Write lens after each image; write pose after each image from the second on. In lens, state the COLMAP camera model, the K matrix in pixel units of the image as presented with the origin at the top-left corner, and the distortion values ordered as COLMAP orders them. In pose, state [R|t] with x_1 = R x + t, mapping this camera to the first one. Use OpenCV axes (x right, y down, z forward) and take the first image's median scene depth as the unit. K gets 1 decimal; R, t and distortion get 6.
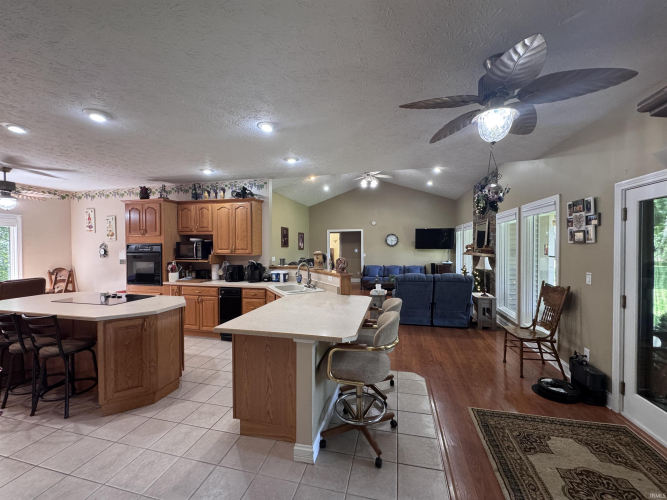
lens RADIAL K [[265.5, 0, 332.8], [0, 265.5, 248.6], [0, 0, 1]] dist [-0.000057, 0.000521]
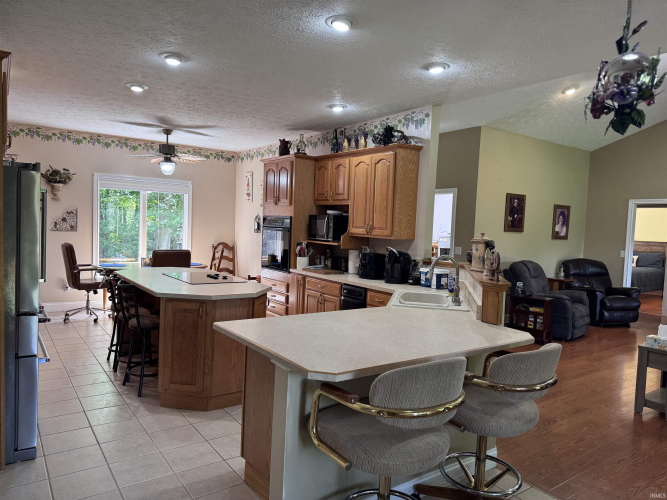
lens RADIAL K [[462.8, 0, 330.0], [0, 462.8, 252.6], [0, 0, 1]] dist [0.065194, -0.009807]
pose [[0.764106, 0.075933, -0.640606, 0.260621], [-0.051309, 0.997056, 0.056984, 0.003020], [0.643047, -0.010673, 0.765753, 0.085163]]
